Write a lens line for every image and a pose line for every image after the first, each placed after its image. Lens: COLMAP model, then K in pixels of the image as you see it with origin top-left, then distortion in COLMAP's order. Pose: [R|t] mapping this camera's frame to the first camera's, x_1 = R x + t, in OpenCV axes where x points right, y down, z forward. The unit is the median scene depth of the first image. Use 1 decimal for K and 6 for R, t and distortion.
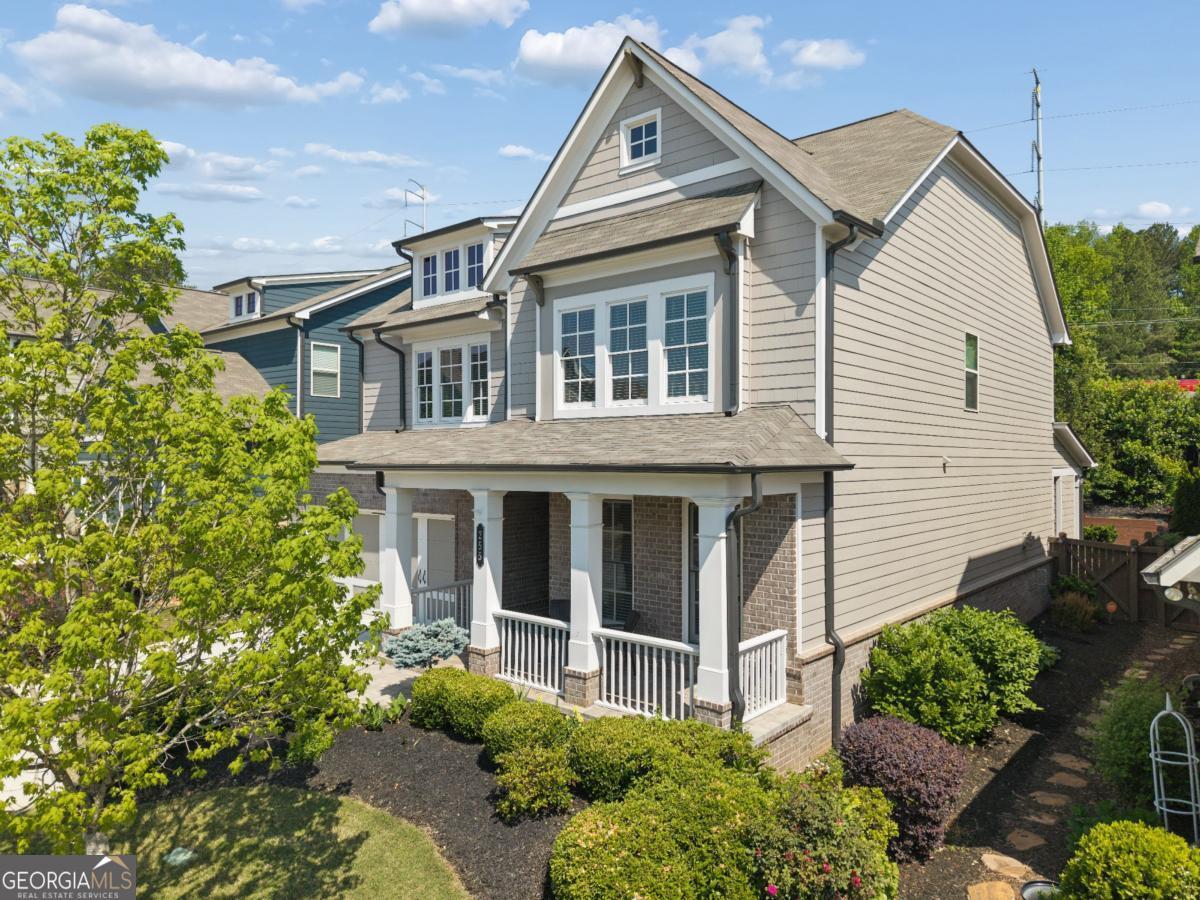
lens RADIAL K [[814.7, 0, 606.4], [0, 814.7, 453.9], [0, 0, 1]] dist [0.021614, -0.003023]
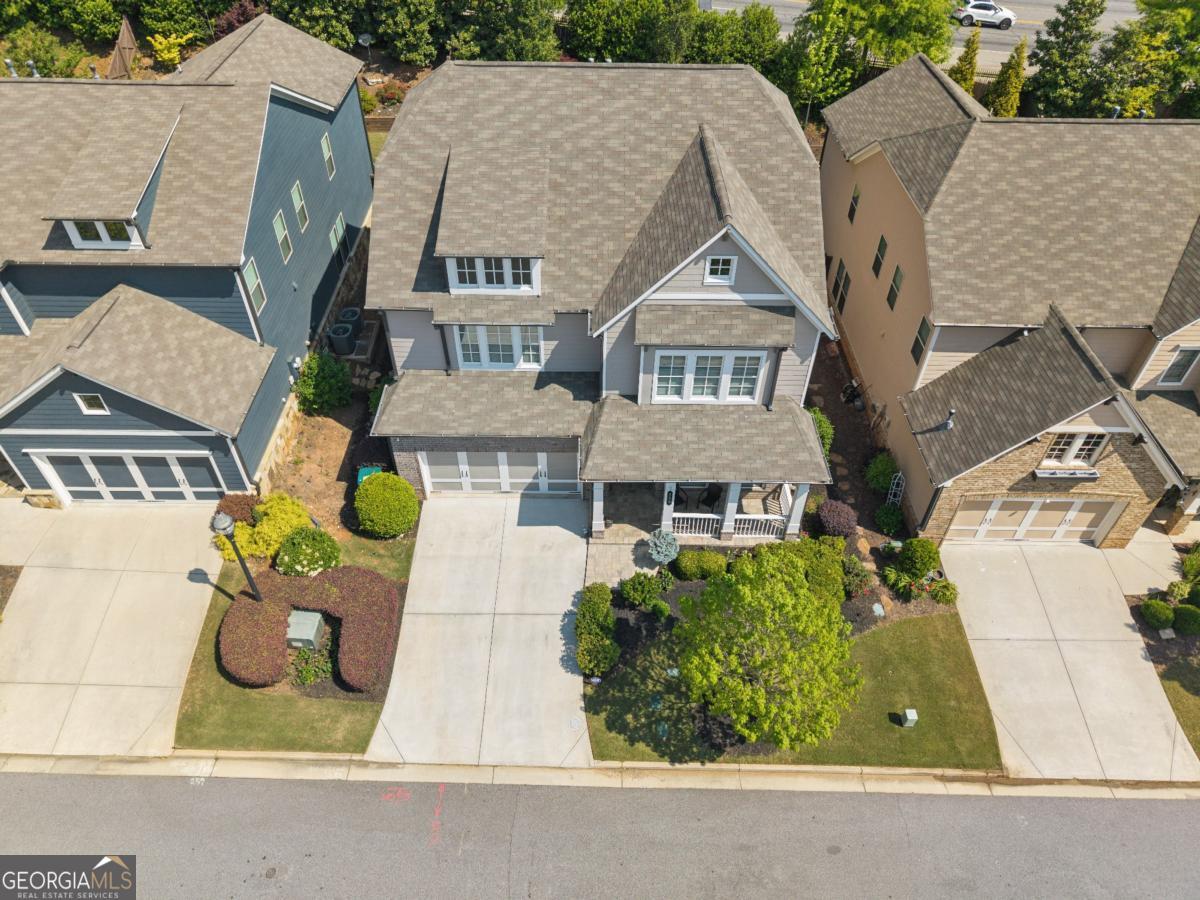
lens RADIAL K [[814.7, 0, 593.8], [0, 814.7, 455.7], [0, 0, 1]] dist [0.021614, -0.003023]
pose [[0.768085, -0.440052, 0.465188, -1.108442], [-0.011293, 0.717040, 0.696941, -1.277945], [-0.640248, -0.540563, 0.545778, 0.045945]]
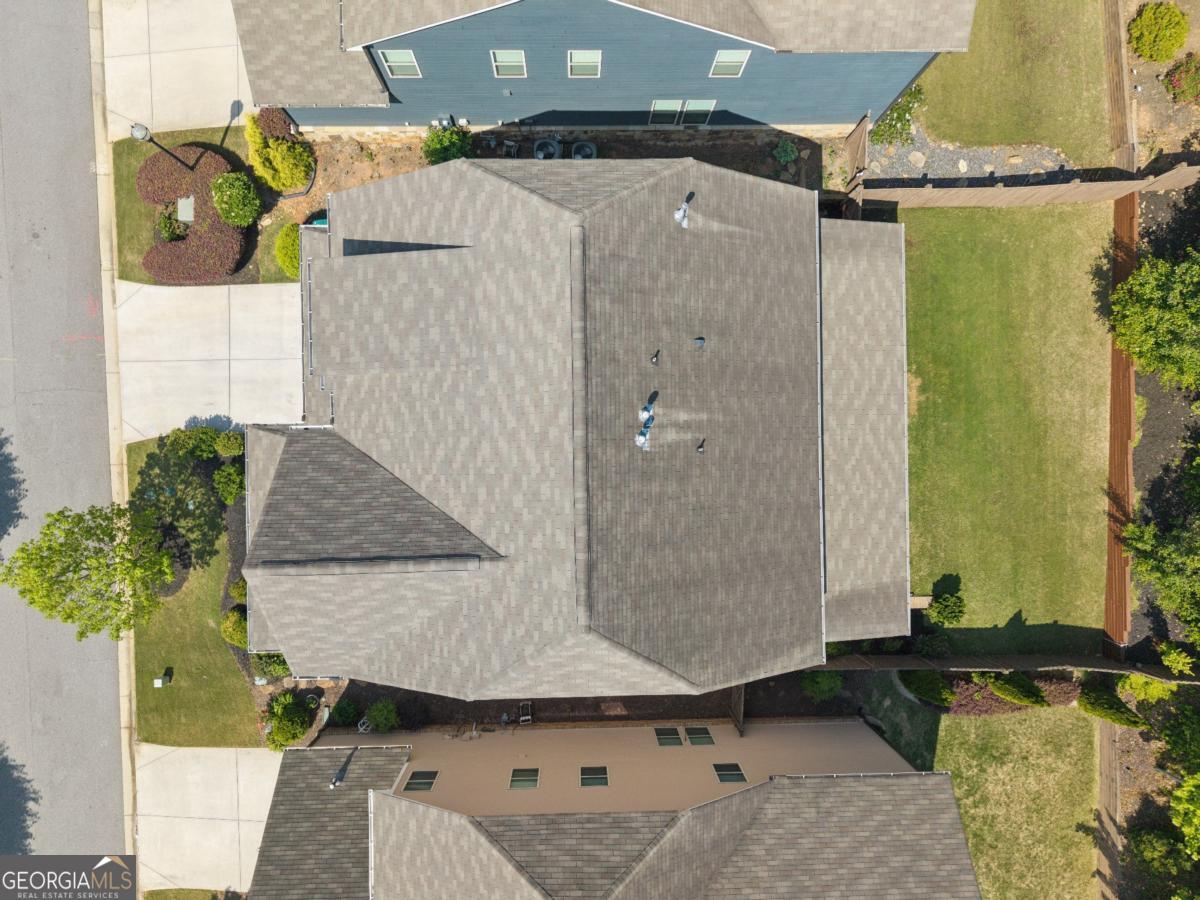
lens RADIAL K [[814.7, 0, 597.3], [0, 814.7, 451.0], [0, 0, 1]] dist [0.021614, -0.003023]
pose [[0.653866, 0.756609, 0.000947, 0.289845], [-0.005955, 0.003894, 0.999975, -2.000457], [0.756587, -0.653856, 0.007052, 1.614310]]
